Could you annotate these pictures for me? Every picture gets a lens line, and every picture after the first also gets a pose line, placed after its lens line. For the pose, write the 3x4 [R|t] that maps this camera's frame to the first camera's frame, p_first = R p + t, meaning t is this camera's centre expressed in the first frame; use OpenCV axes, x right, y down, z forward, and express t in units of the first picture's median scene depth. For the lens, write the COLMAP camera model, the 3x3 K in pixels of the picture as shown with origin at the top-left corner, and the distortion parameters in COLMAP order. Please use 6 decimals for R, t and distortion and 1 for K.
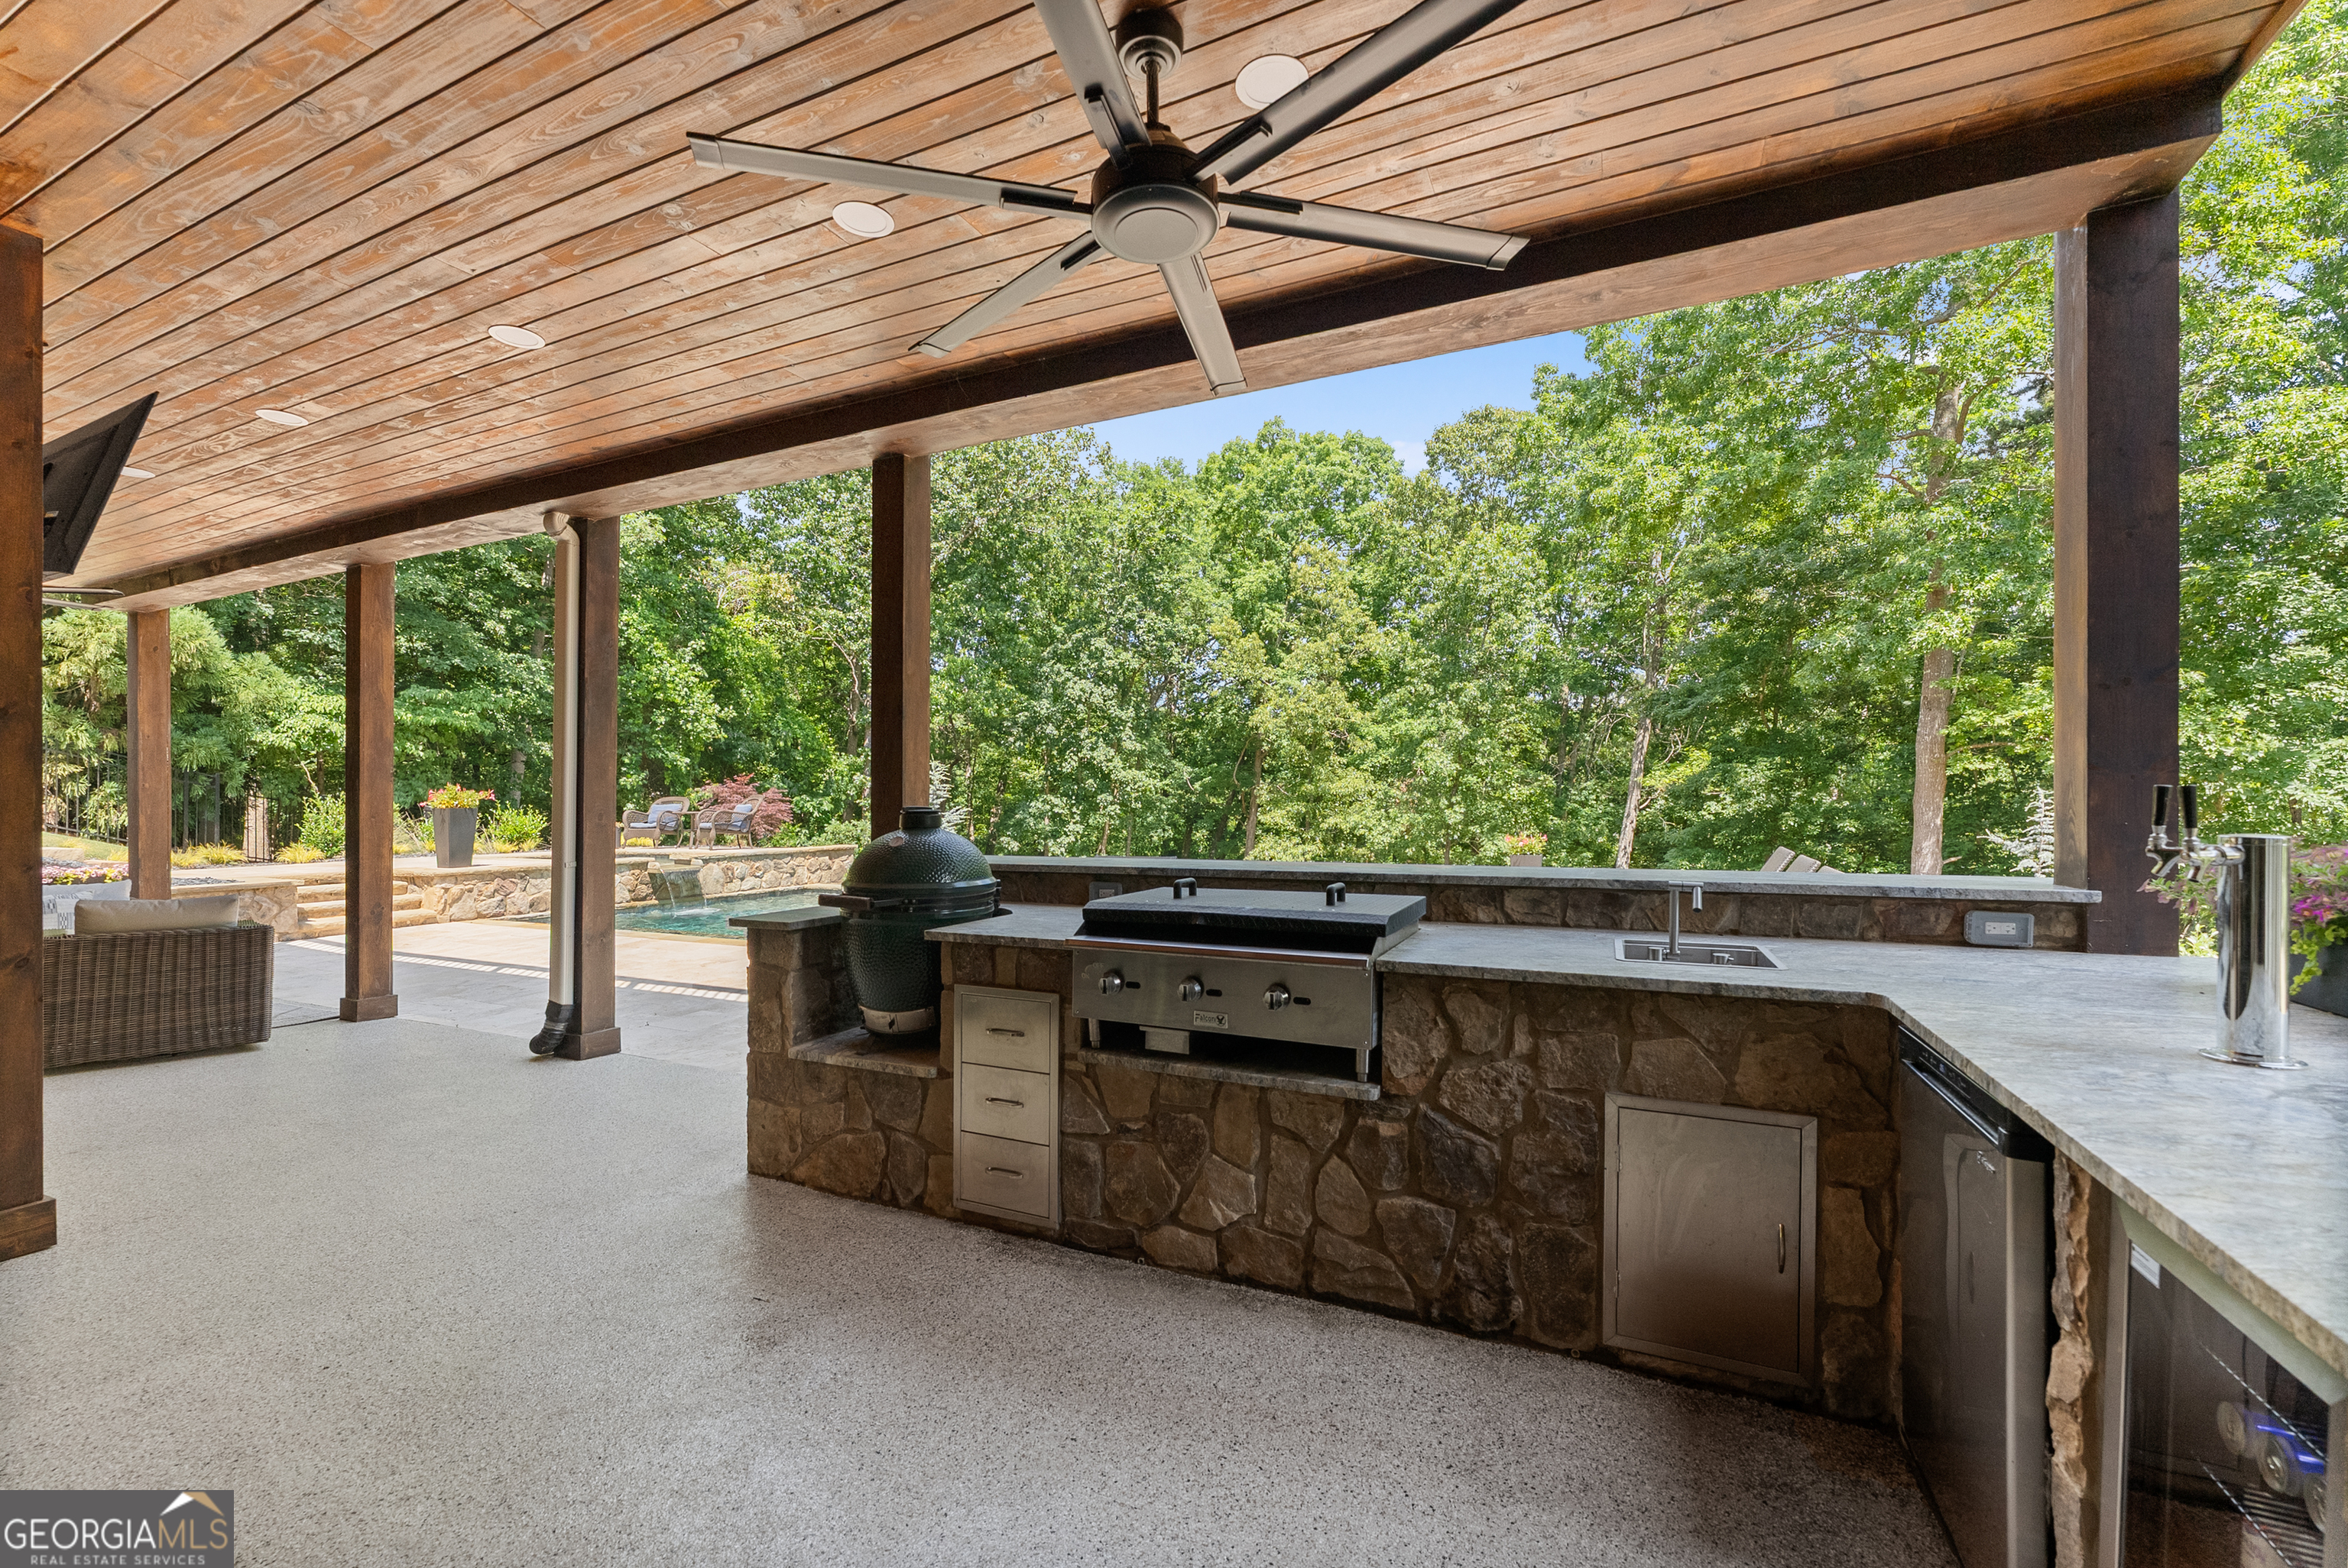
lens RADIAL K [[937.3, 0, 1167.0], [0, 937.3, 811.2], [0, 0, 1]] dist [-0.007473, -0.000122]
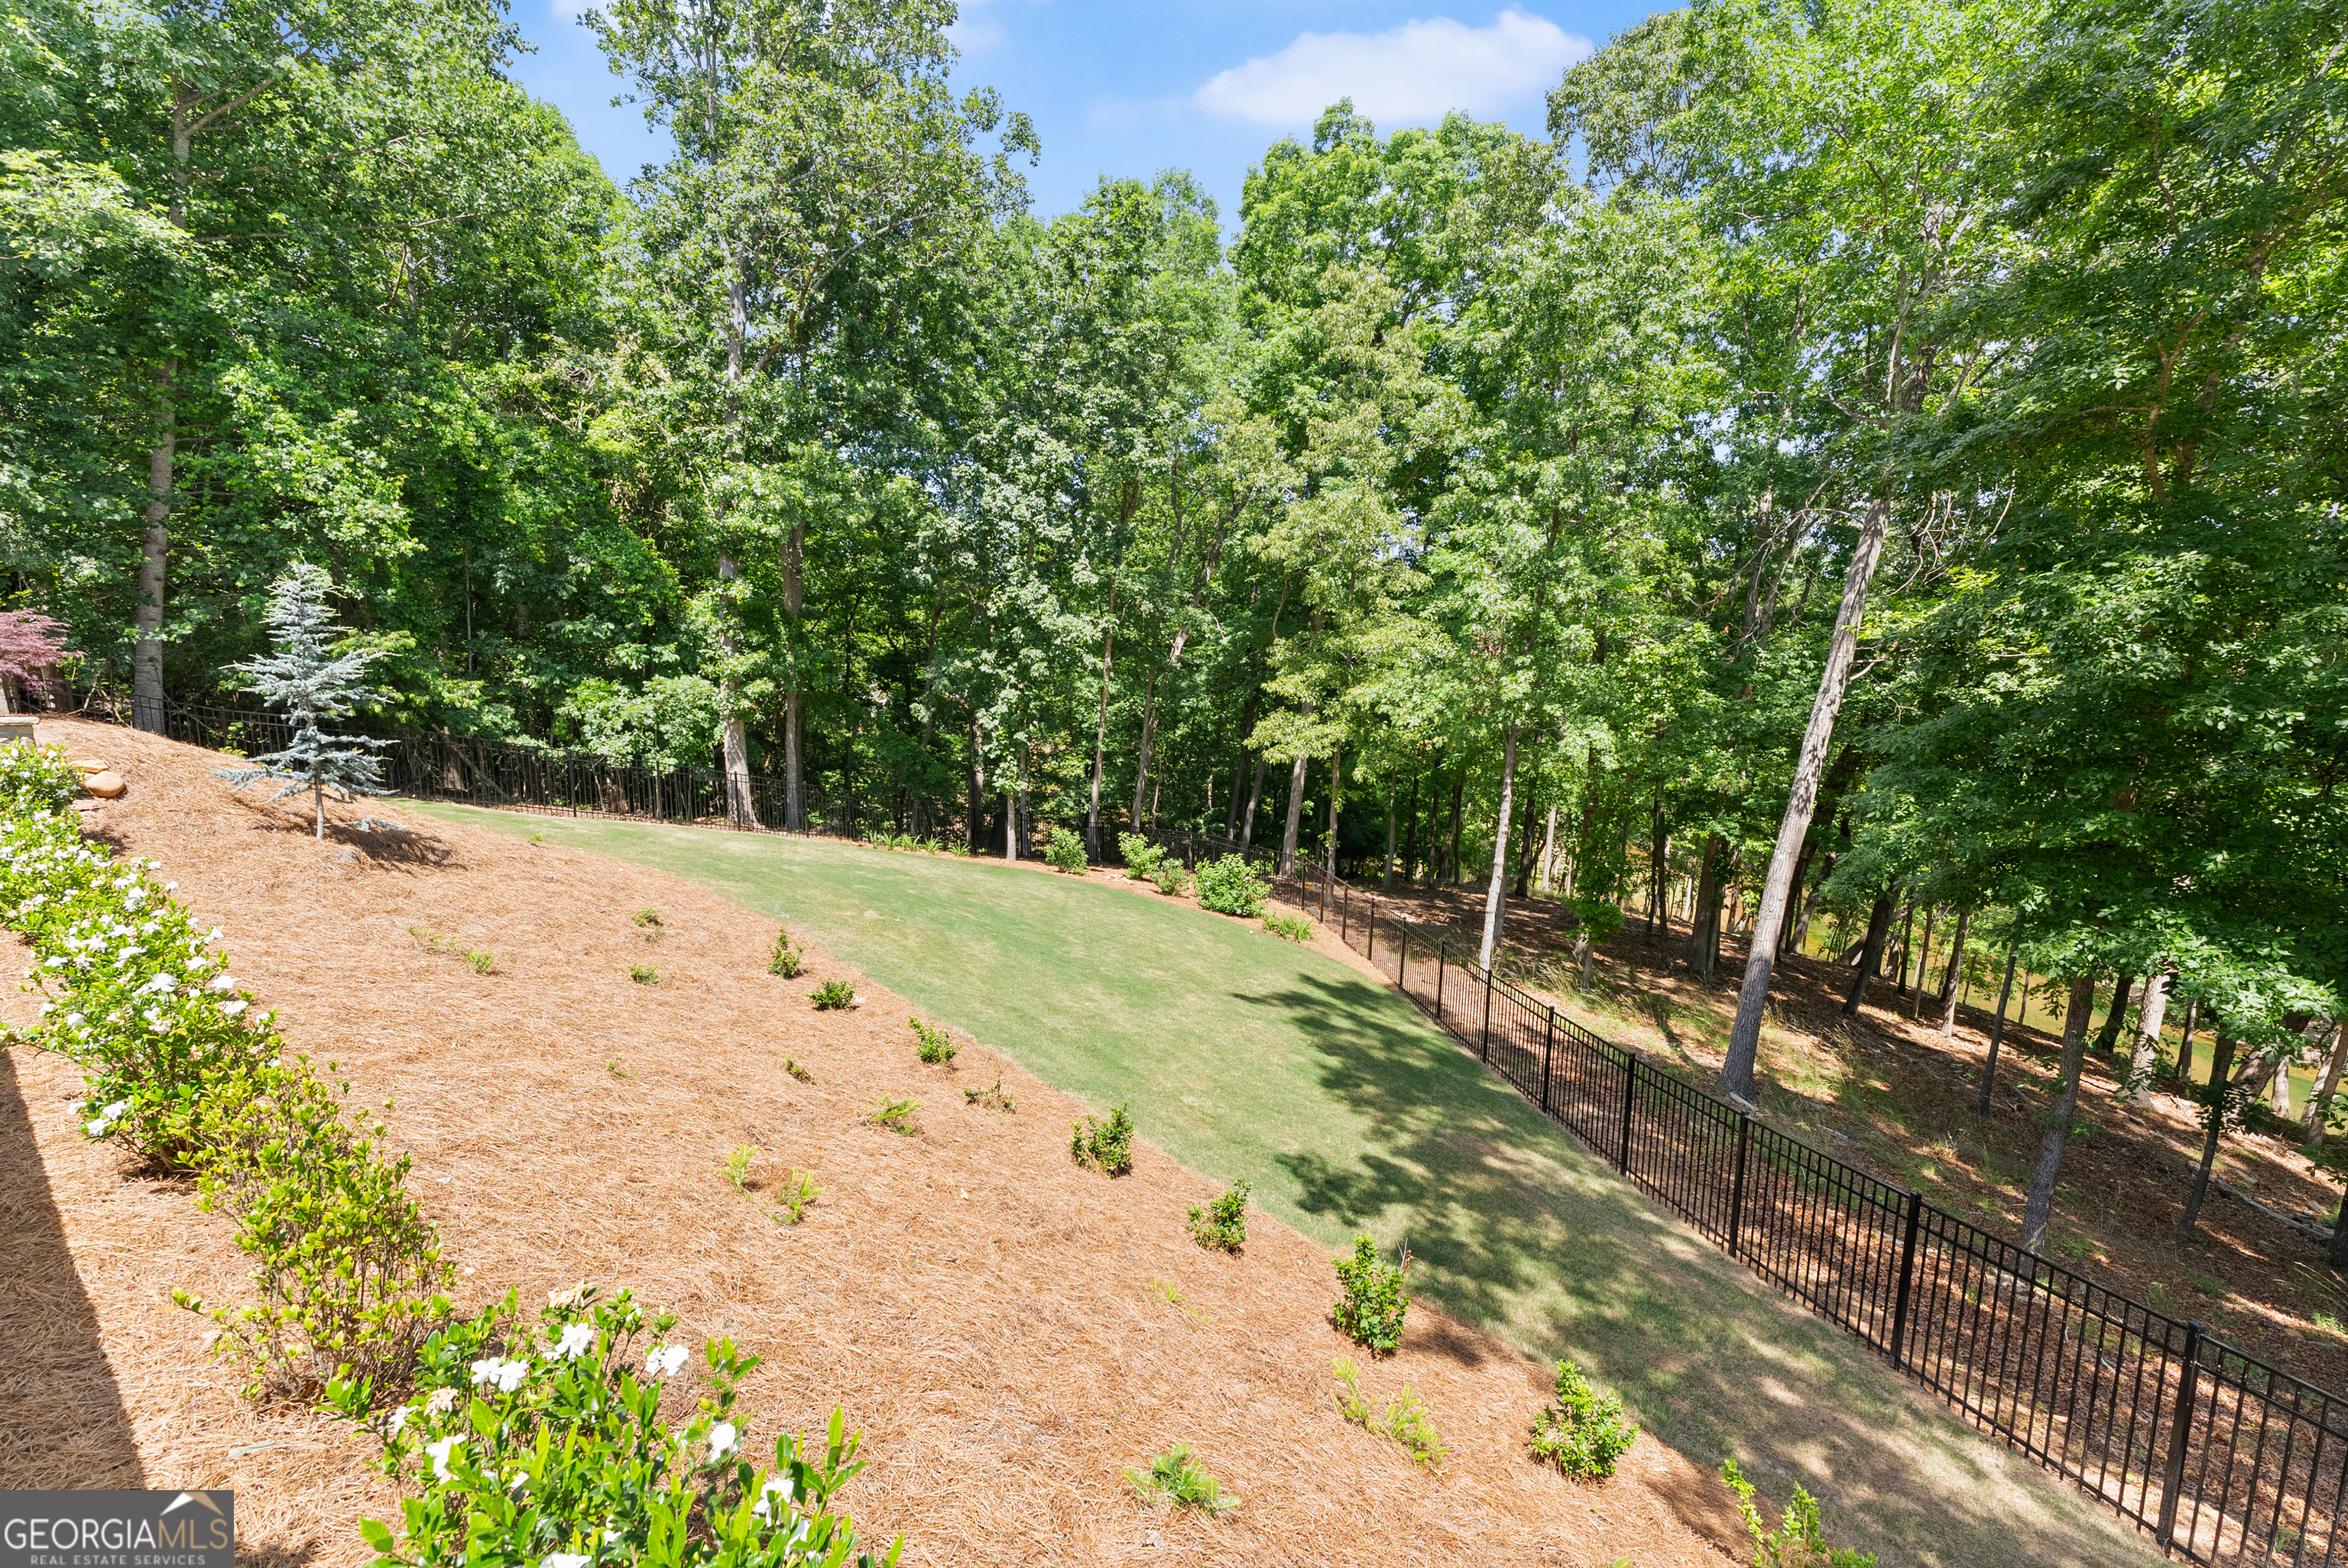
lens RADIAL K [[946.0, 0, 1174.0], [0, 946.0, 784.0], [0, 0, 1]] dist [0.001394, -0.000492]
pose [[0.980176, 0.039764, -0.194099, 0.188847], [-0.017707, 0.993314, 0.114079, 0.001065], [0.197337, -0.108381, 0.974326, 0.305267]]
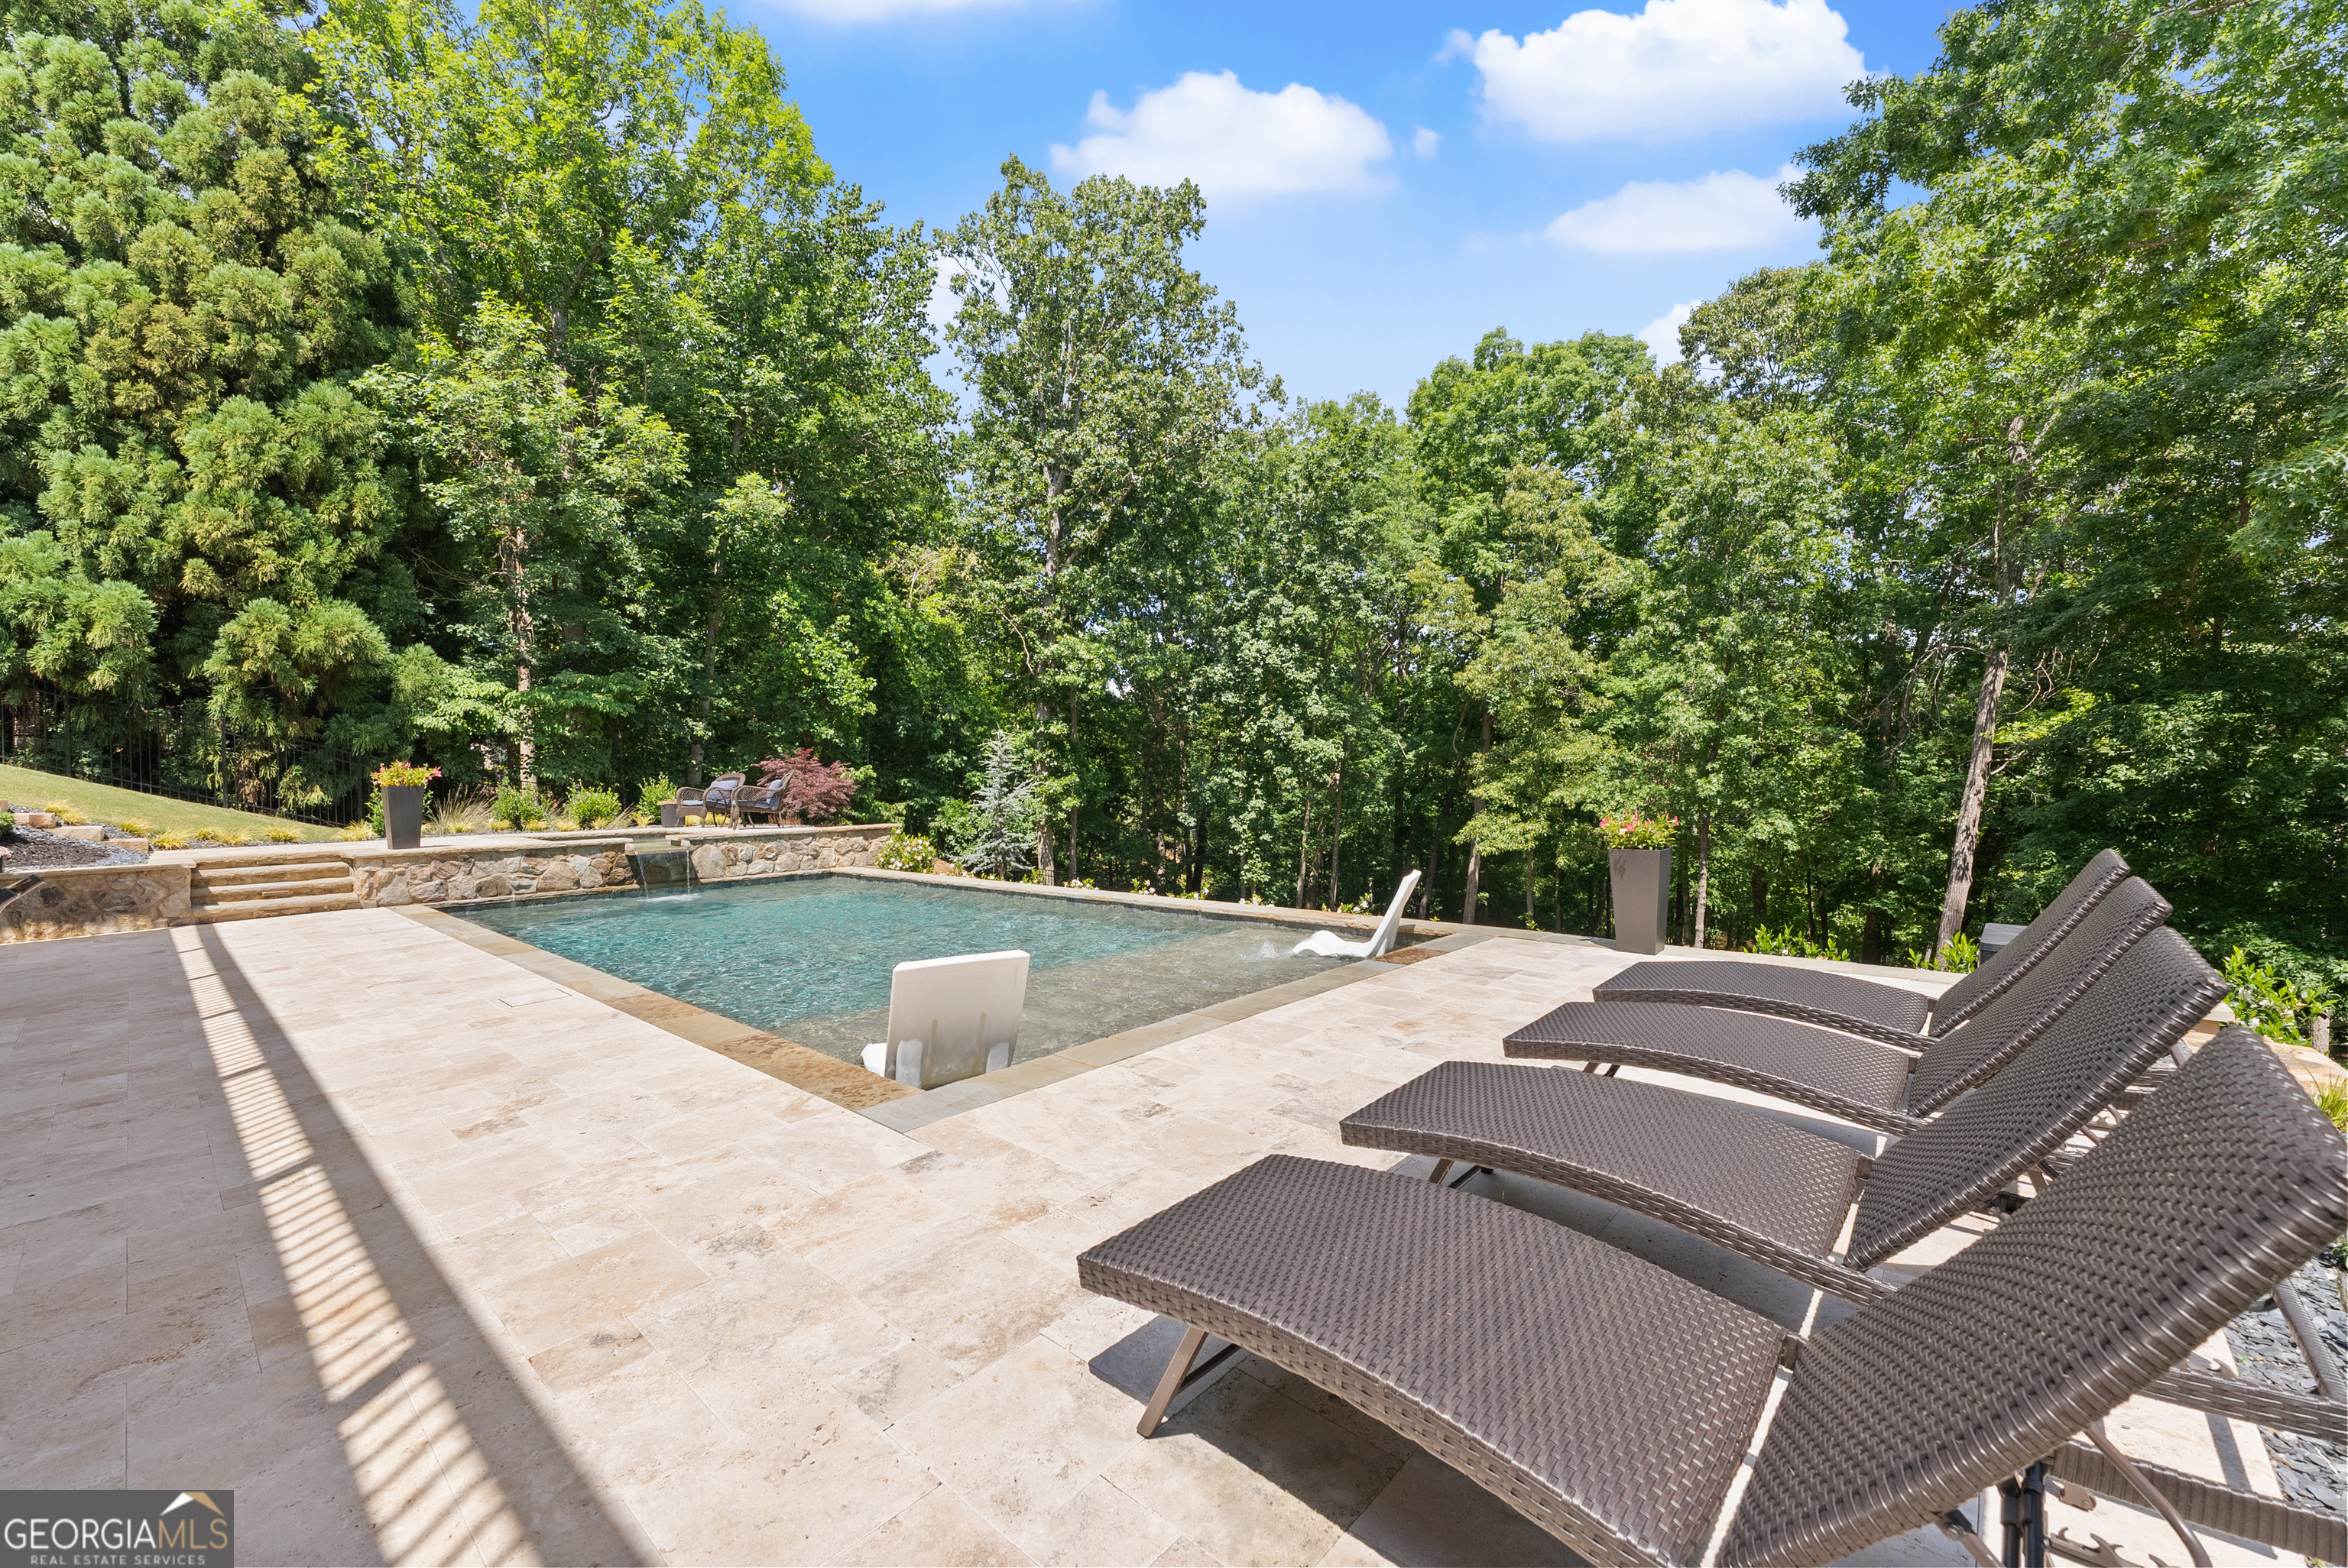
lens RADIAL K [[936.7, 0, 1174.0], [0, 936.7, 784.0], [0, 0, 1]] dist [-0.002459, -0.000542]
pose [[0.959366, -0.008900, -0.282023, 0.087543], [0.008164, 0.999960, -0.003783, 0.001559], [0.282045, 0.001327, 0.959400, 0.106098]]
